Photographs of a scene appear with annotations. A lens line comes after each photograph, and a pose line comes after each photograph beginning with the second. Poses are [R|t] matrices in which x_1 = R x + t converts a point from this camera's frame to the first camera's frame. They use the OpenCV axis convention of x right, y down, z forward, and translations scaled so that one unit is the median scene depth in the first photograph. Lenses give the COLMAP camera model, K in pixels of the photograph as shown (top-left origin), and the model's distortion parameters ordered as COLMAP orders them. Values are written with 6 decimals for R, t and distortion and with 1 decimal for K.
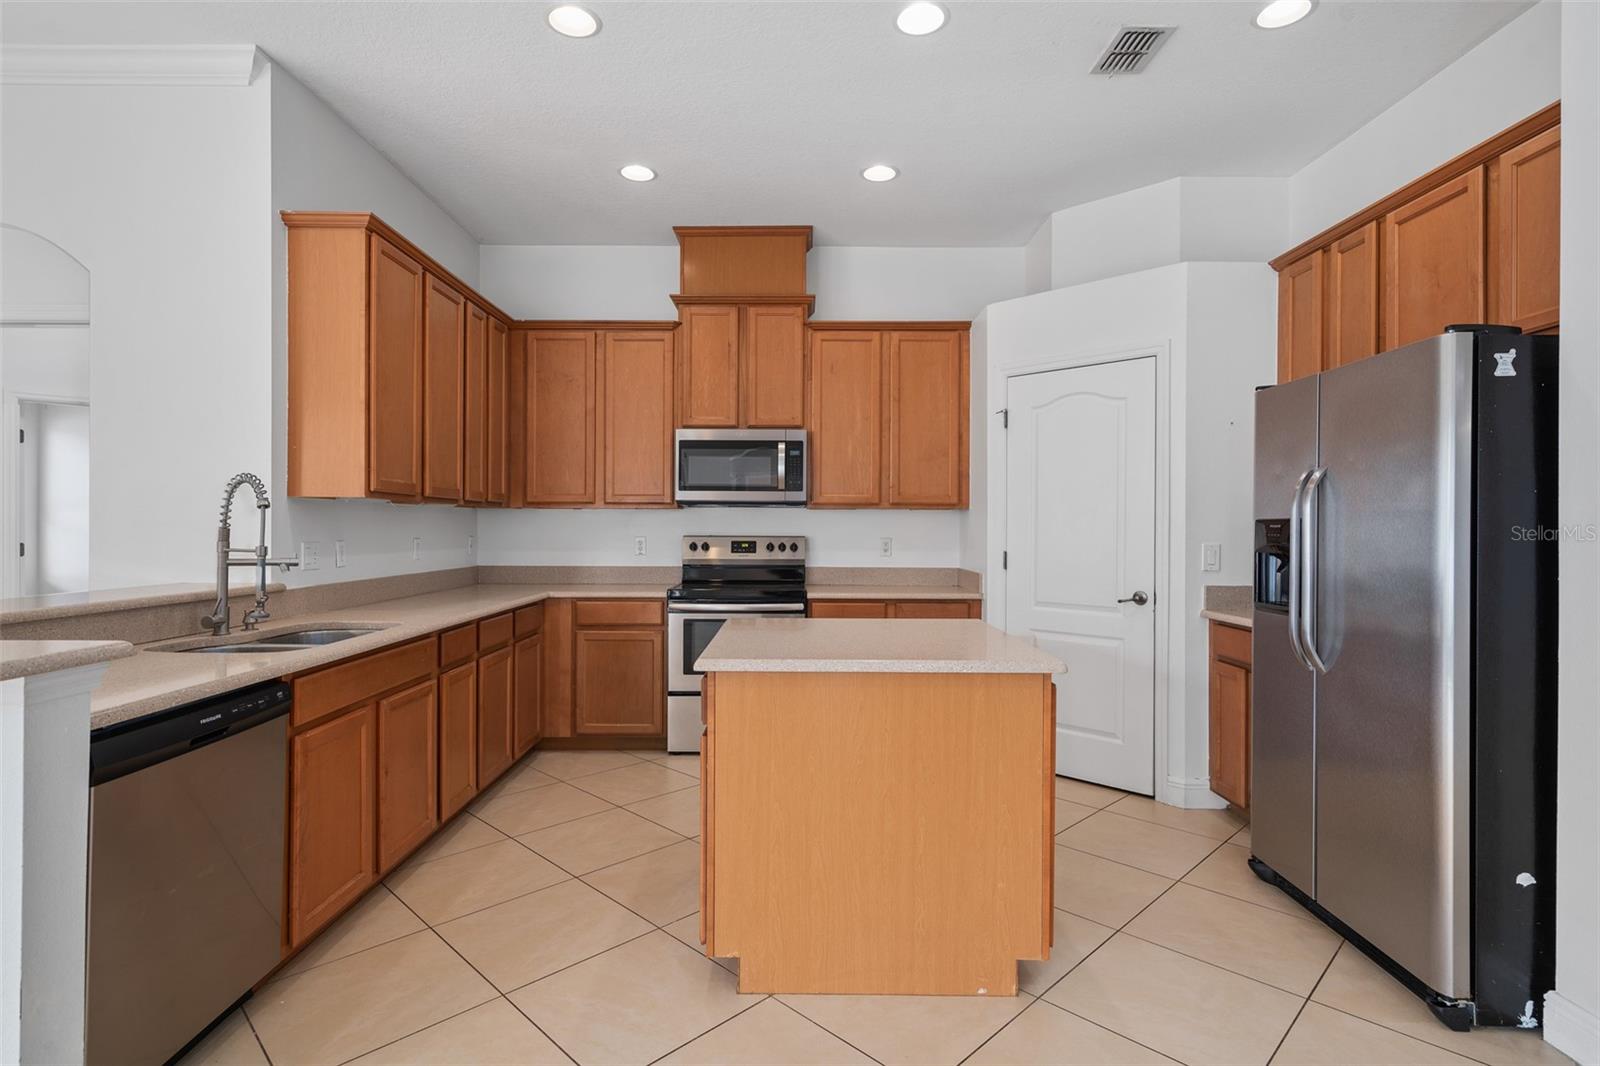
lens RADIAL K [[806.5, 0, 784.6], [0, 806.5, 527.5], [0, 0, 1]] dist [0.001721, 0.000762]
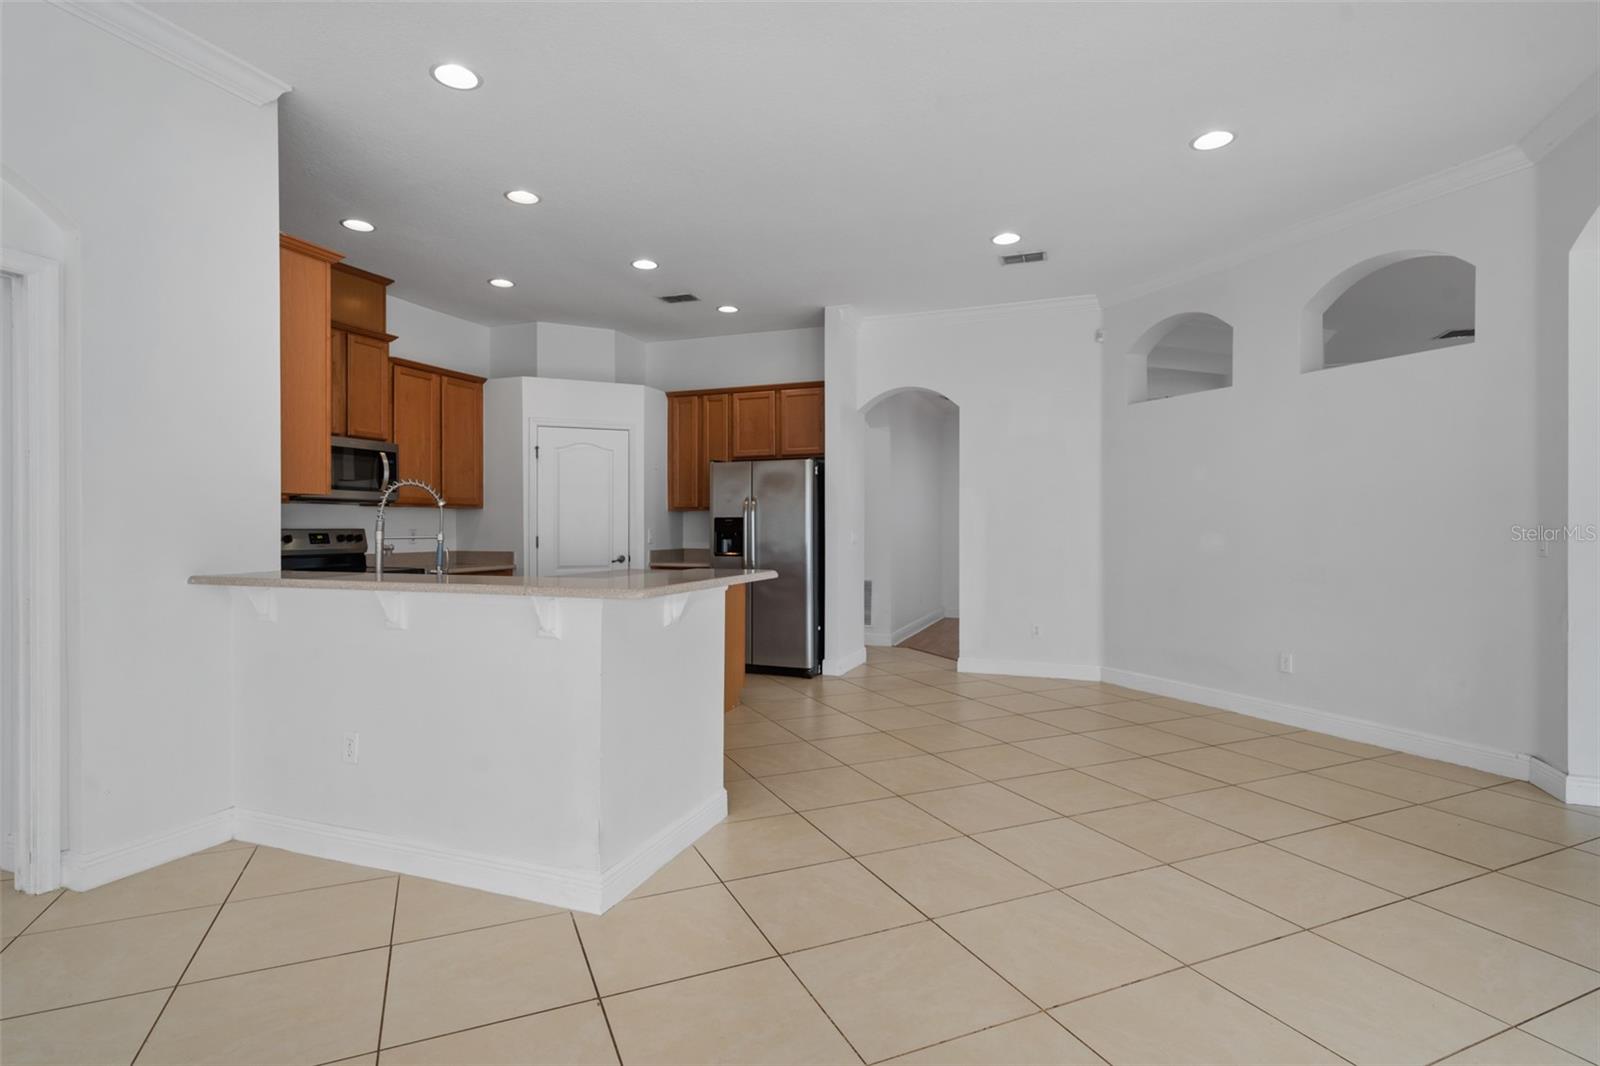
lens RADIAL K [[801.7, 0, 800.0], [0, 801.7, 533.0], [0, 0, 1]] dist [-0.001712, -0.000069]
pose [[0.348115, -0.013416, 0.937356, -0.926045], [0.001802, 0.999905, 0.013642, 0.002116], [-0.937450, -0.003060, 0.348106, -0.025296]]
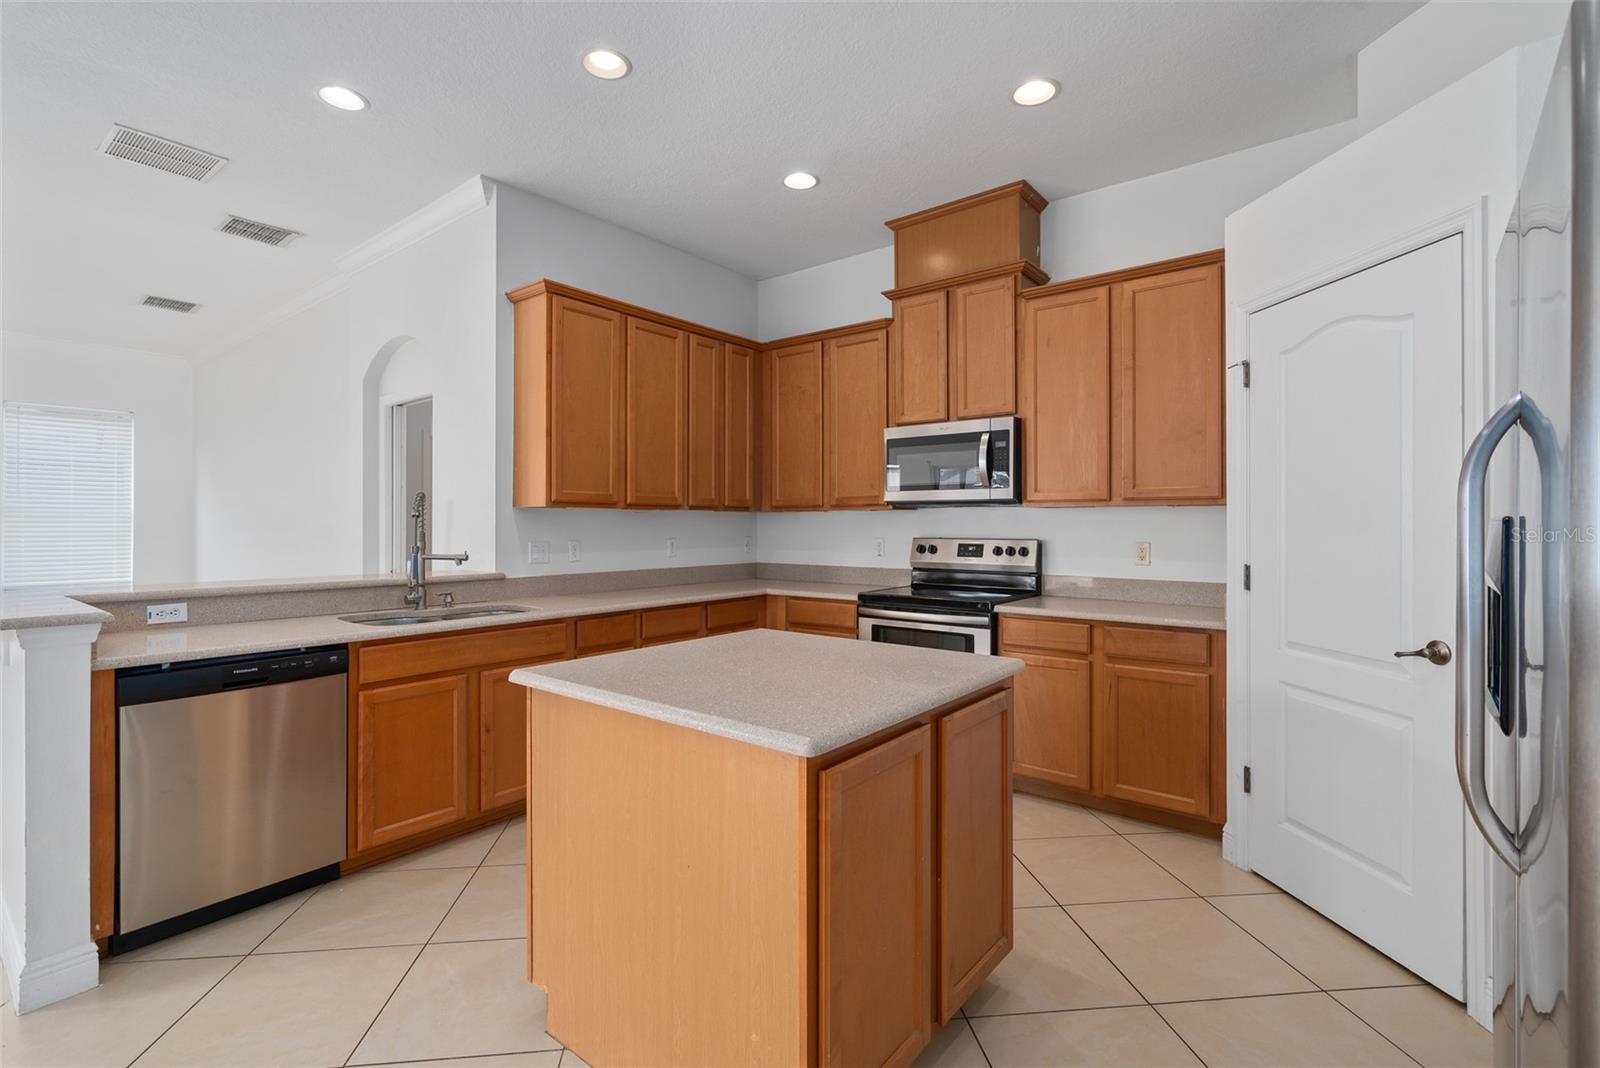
lens RADIAL K [[732.0, 0, 787.8], [0, 732.0, 516.2], [0, 0, 1]] dist [-0.003565, 0.000034]
pose [[0.781474, -0.010762, -0.623845, 0.325038], [0.002664, 0.999900, -0.013912, -0.003950], [0.623932, 0.009210, 0.781425, 0.236880]]
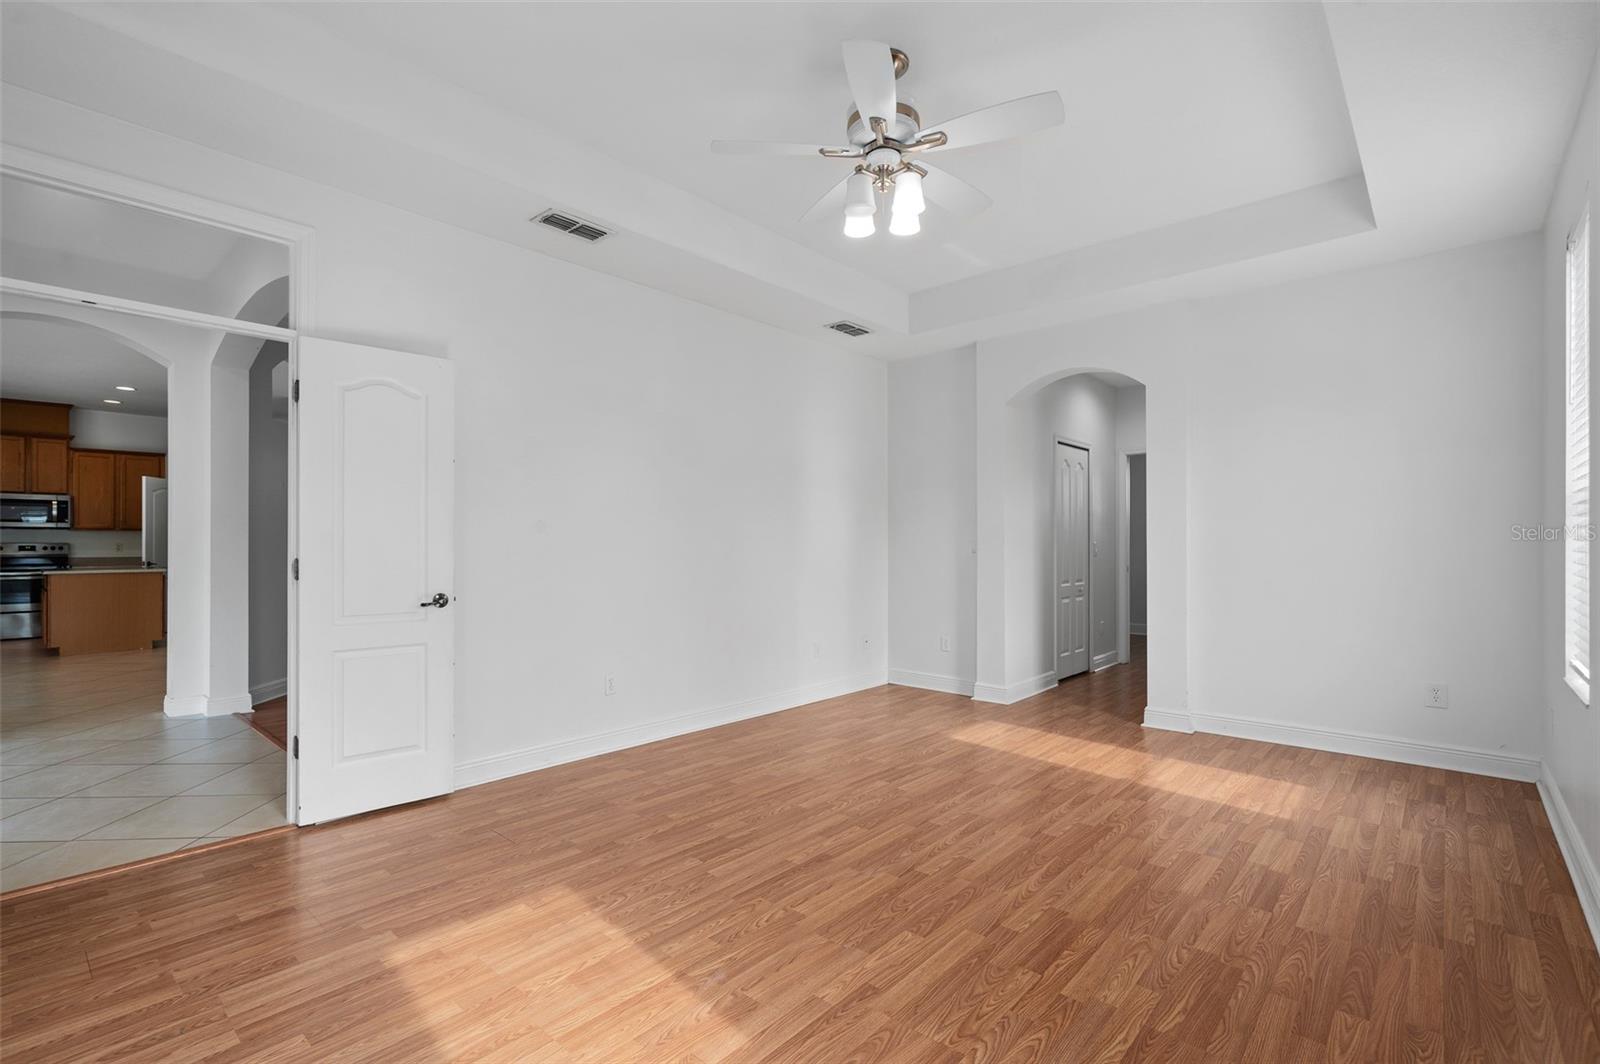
lens RADIAL K [[738.2, 0, 800.7], [0, 738.2, 542.5], [0, 0, 1]] dist [0.001336, -0.000043]
pose [[0.665522, -0.004163, 0.746367, -0.156053], [0.002387, 0.999991, 0.003449, 0.007879], [-0.746374, -0.000513, 0.665526, -1.899155]]
